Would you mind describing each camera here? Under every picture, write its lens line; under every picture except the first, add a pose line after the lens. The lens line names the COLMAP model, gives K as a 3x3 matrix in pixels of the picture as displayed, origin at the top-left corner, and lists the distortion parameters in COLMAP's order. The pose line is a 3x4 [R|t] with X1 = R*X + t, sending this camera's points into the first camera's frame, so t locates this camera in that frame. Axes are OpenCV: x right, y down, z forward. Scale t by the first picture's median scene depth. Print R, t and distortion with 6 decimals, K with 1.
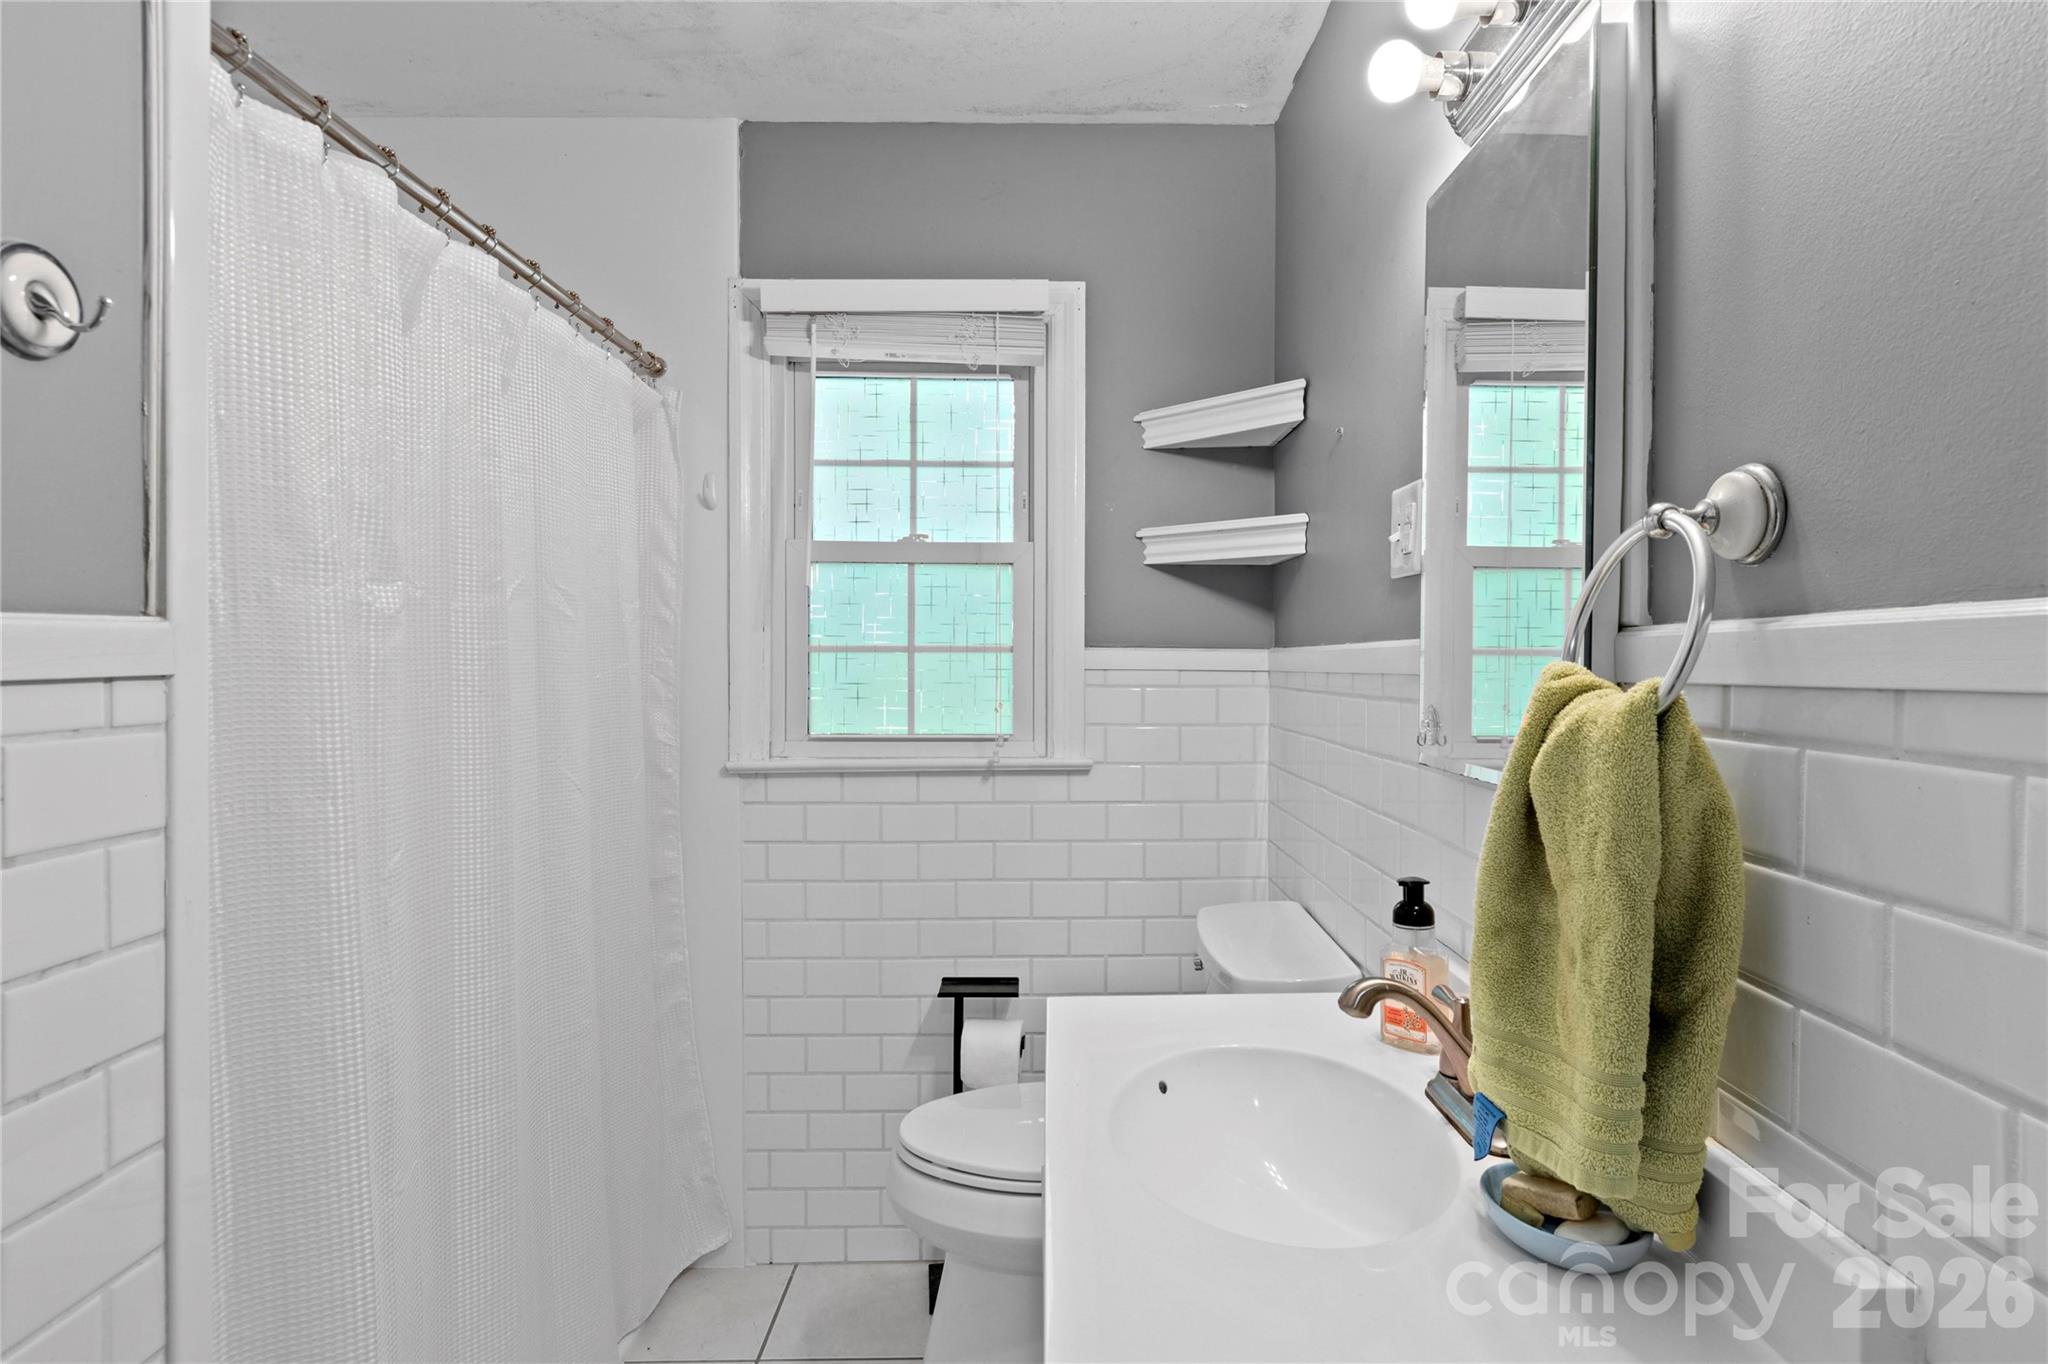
lens RADIAL K [[1139.9, 0, 1029.4], [0, 1139.9, 678.7], [0, 0, 1]] dist [0.004747, 0.000295]
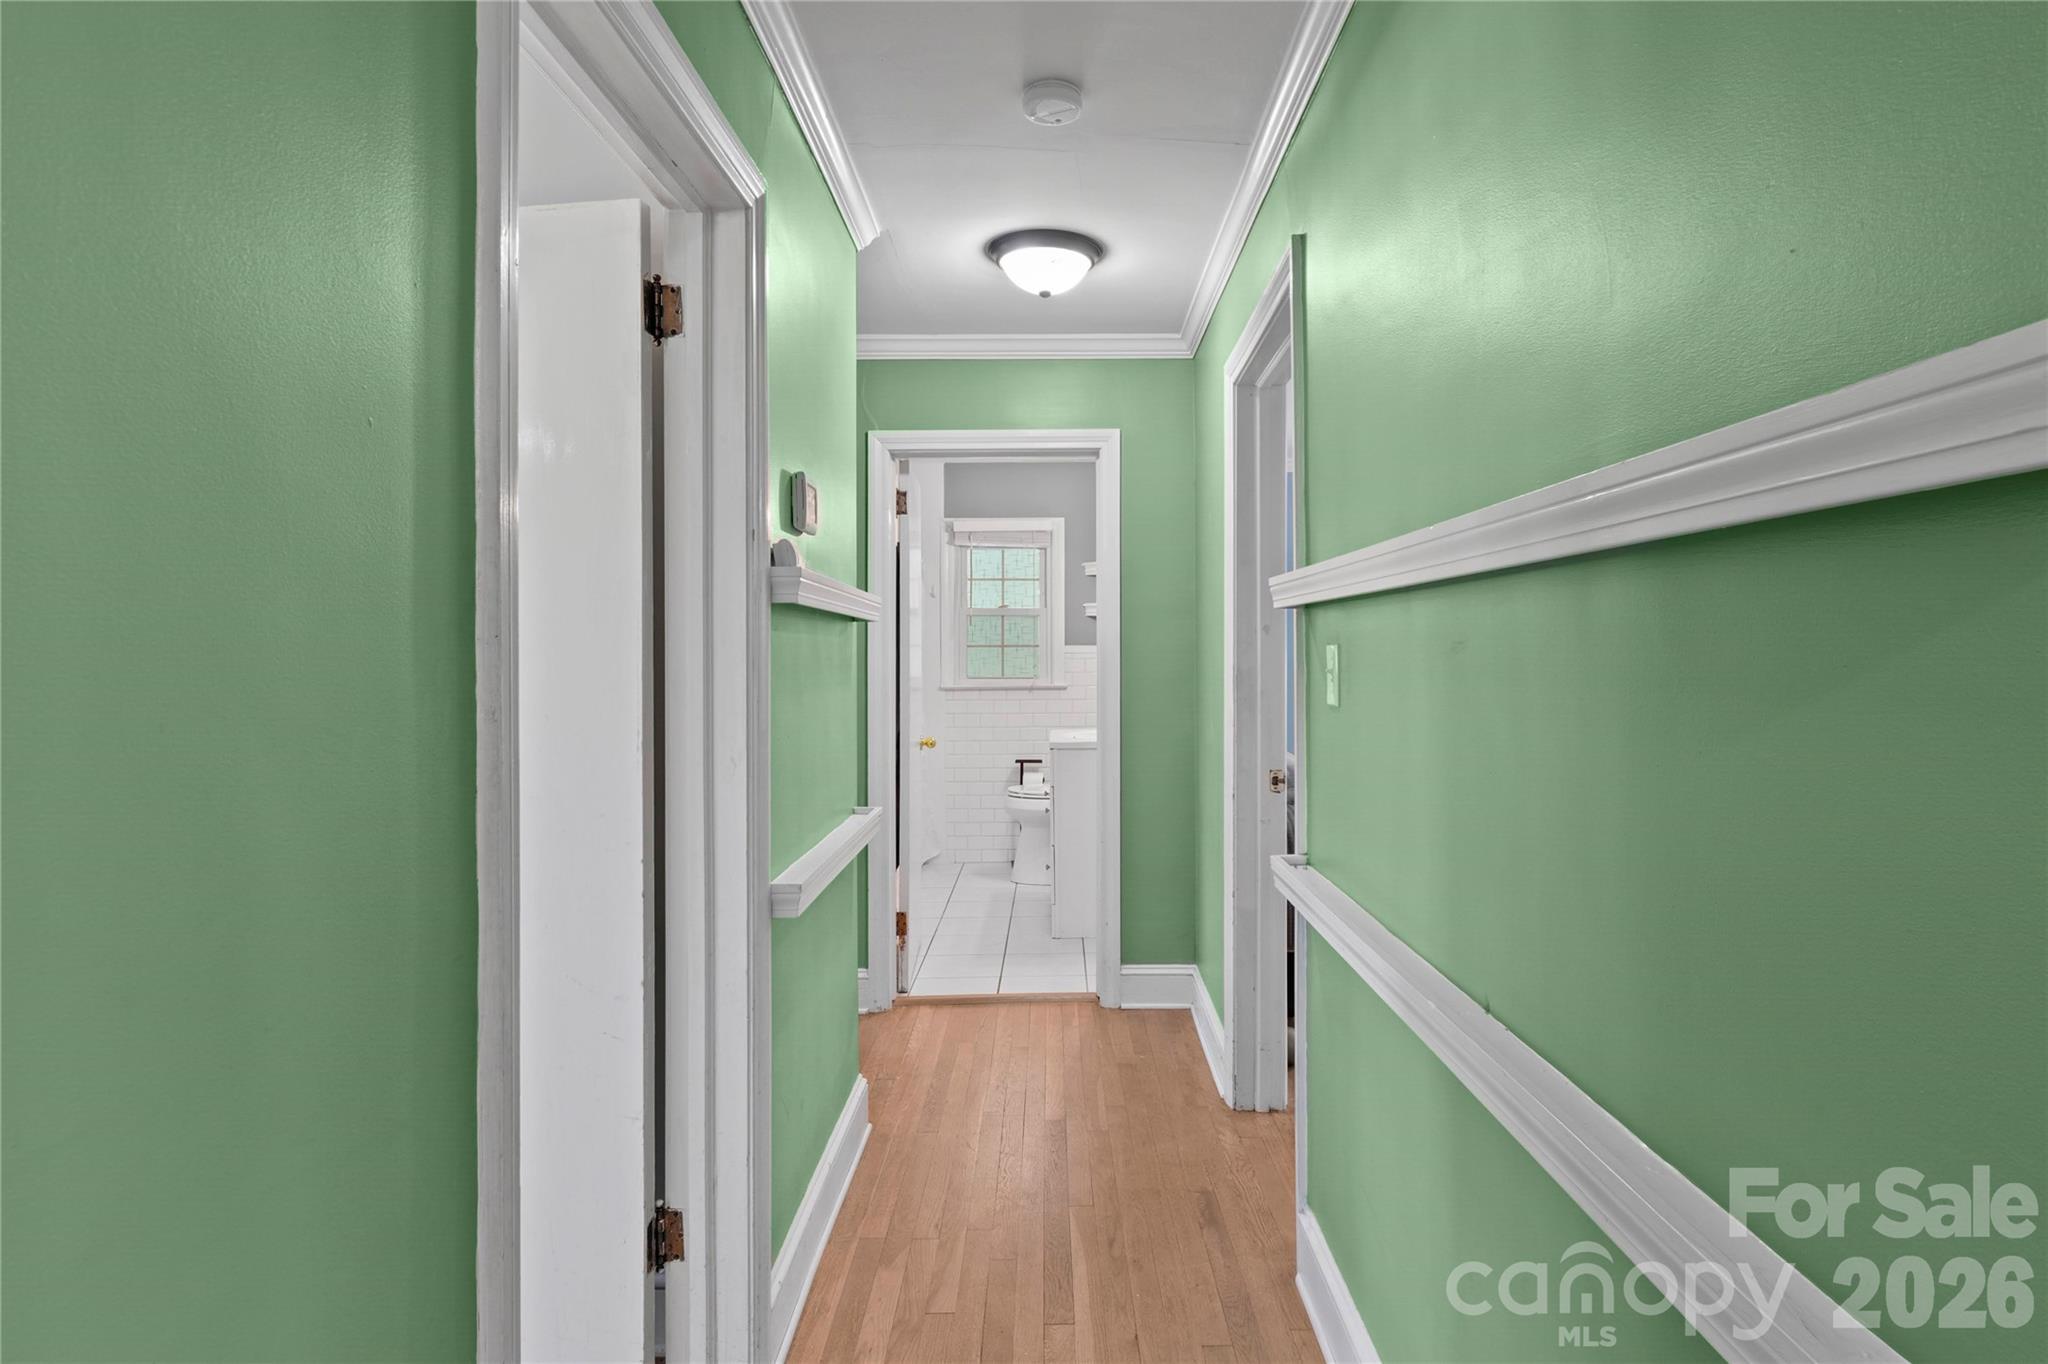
lens RADIAL K [[1139.9, 0, 1023.5], [0, 1139.9, 675.0], [0, 0, 1]] dist [0.004747, 0.000295]
pose [[0.999967, -0.003819, -0.007183, -0.034720], [0.003751, 0.999949, -0.009374, 0.074711], [0.007218, 0.009346, 0.999930, -1.872617]]
